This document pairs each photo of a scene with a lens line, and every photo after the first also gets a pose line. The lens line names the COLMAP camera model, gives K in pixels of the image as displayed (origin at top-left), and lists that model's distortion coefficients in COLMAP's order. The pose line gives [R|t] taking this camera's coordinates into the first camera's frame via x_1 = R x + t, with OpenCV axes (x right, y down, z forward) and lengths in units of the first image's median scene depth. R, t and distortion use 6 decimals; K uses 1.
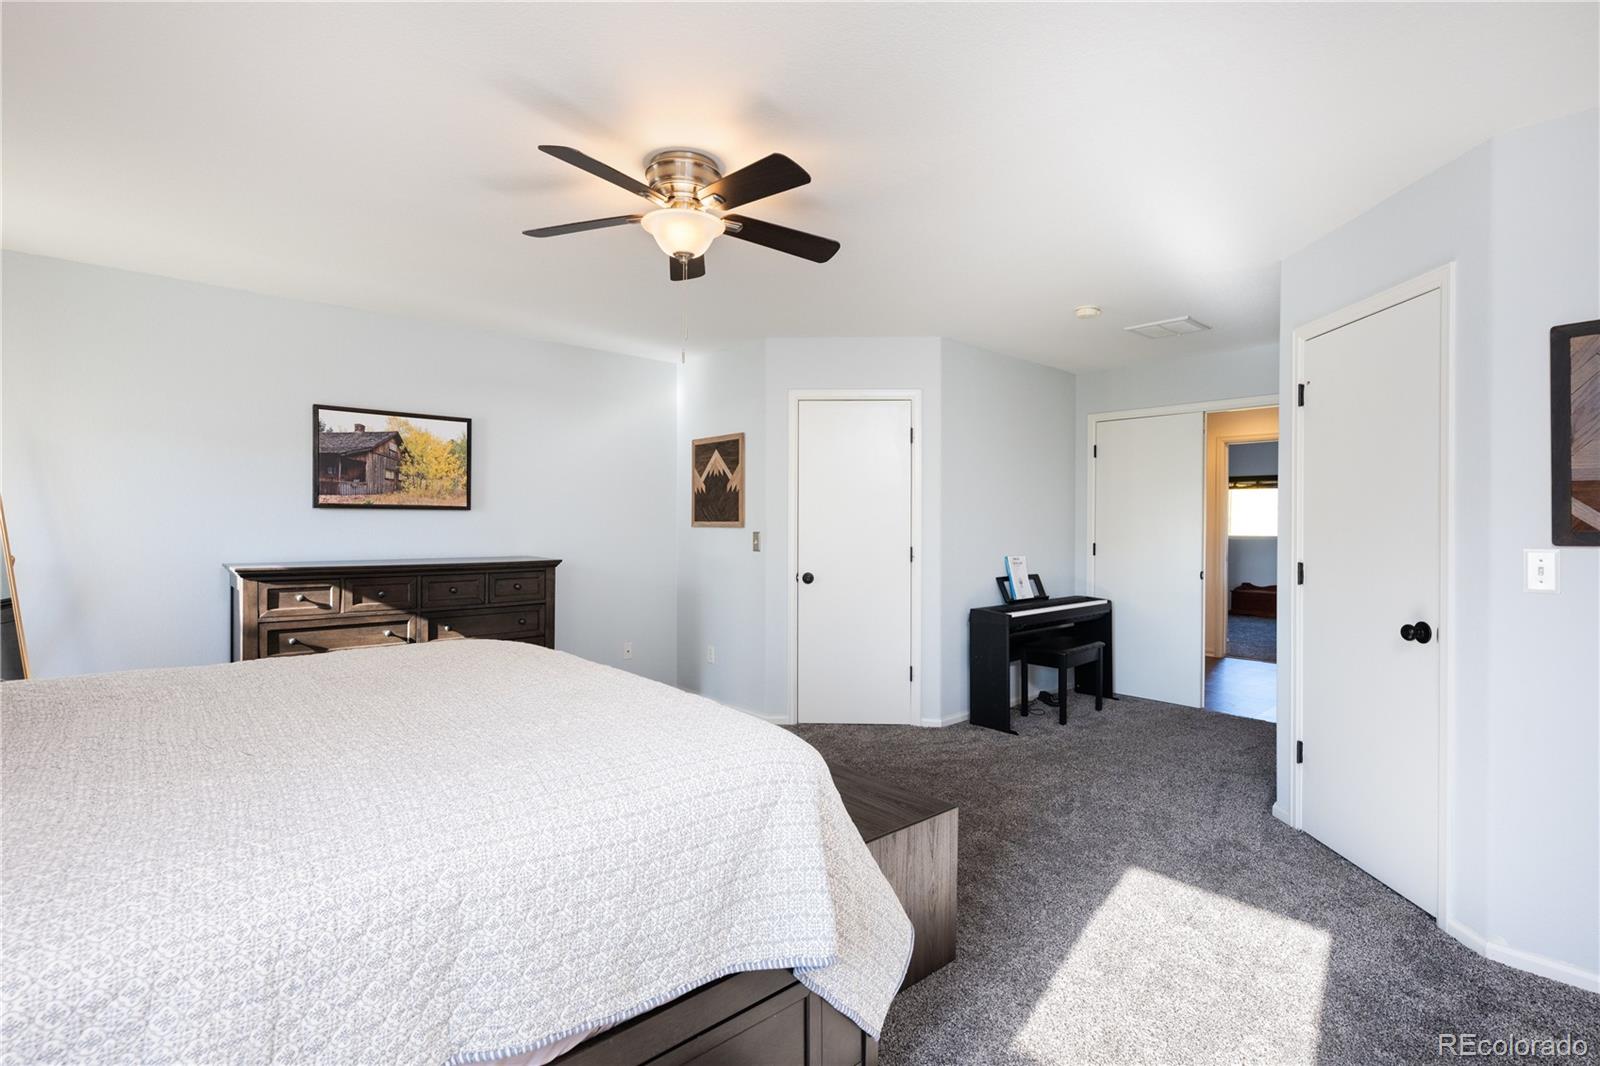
lens RADIAL K [[766.0, 0, 800.0], [0, 766.0, 533.0], [0, 0, 1]] dist [-0.000253, 0.000001]
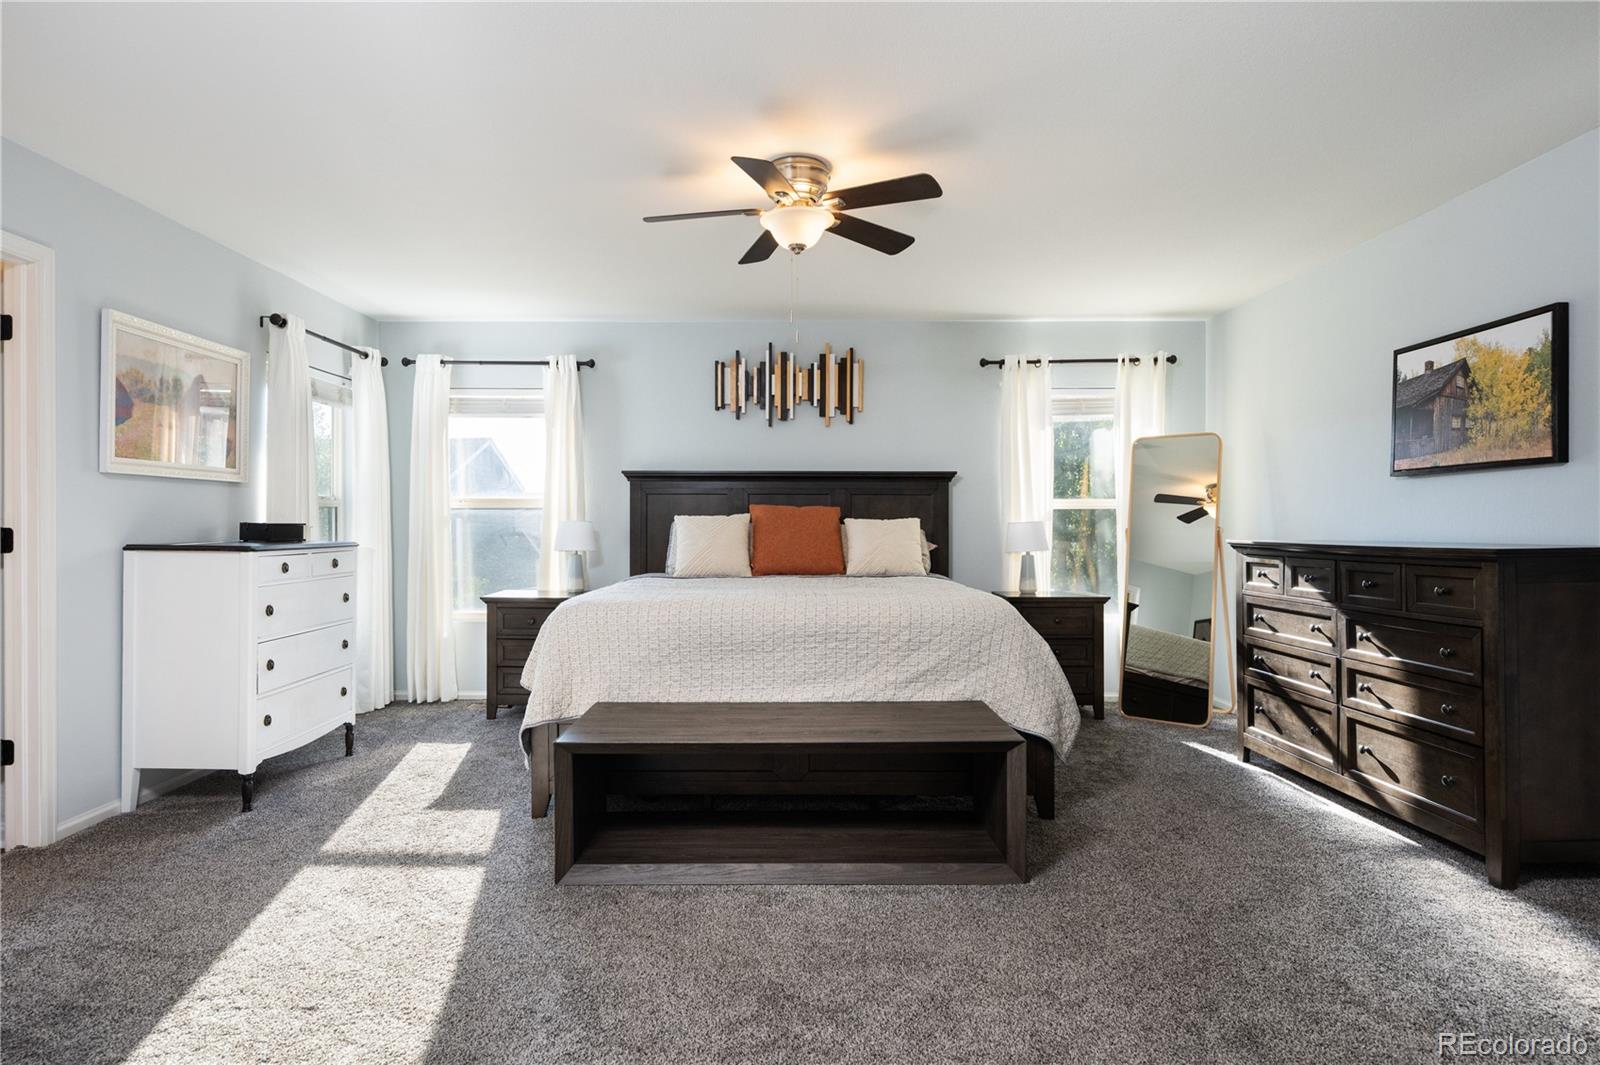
lens RADIAL K [[847.7, 0, 791.4], [0, 847.7, 536.3], [0, 0, 1]] dist [-0.000214, 0.000030]
pose [[-0.646612, 0.003021, -0.762813, 0.451049], [-0.010938, 0.999853, 0.013232, 0.024856], [0.762741, 0.016899, -0.646483, 1.032043]]
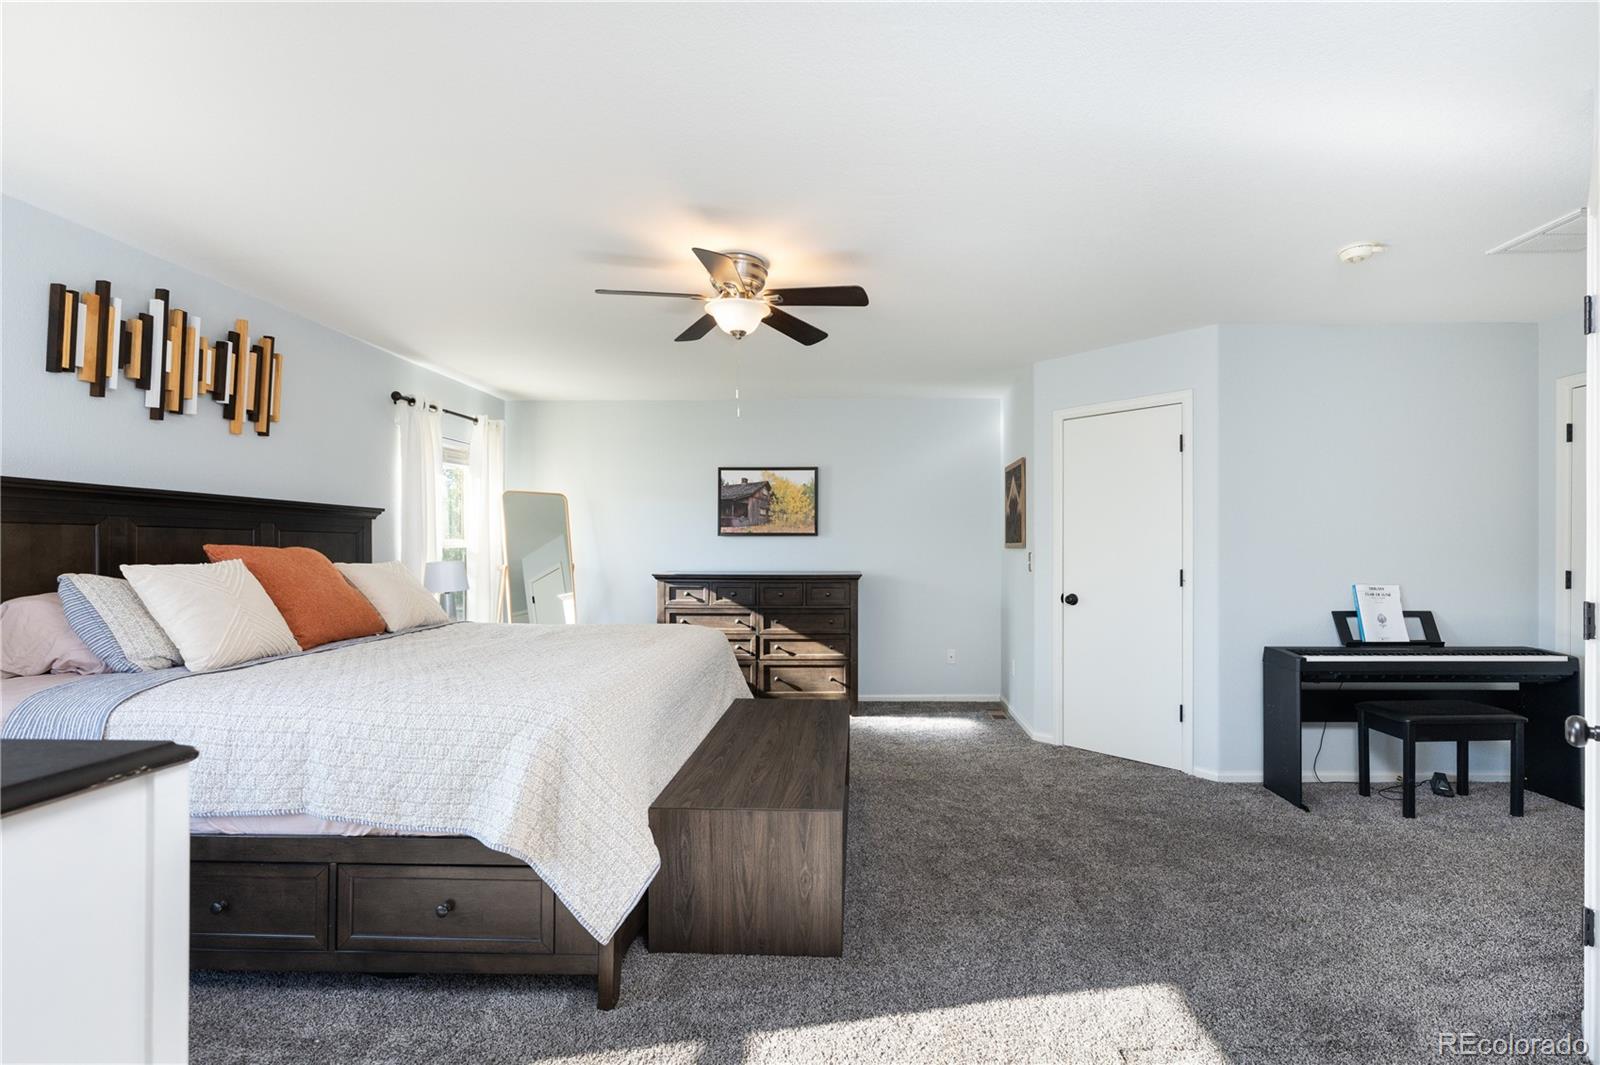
lens RADIAL K [[677.3, 0, 805.9], [0, 677.3, 555.5], [0, 0, 1]] dist [-0.002152, -0.000519]
pose [[0.719180, 0.004454, -0.694810, 0.396091], [-0.004962, 0.999987, 0.001274, 0.003365], [0.694806, 0.002532, 0.719192, 0.147424]]
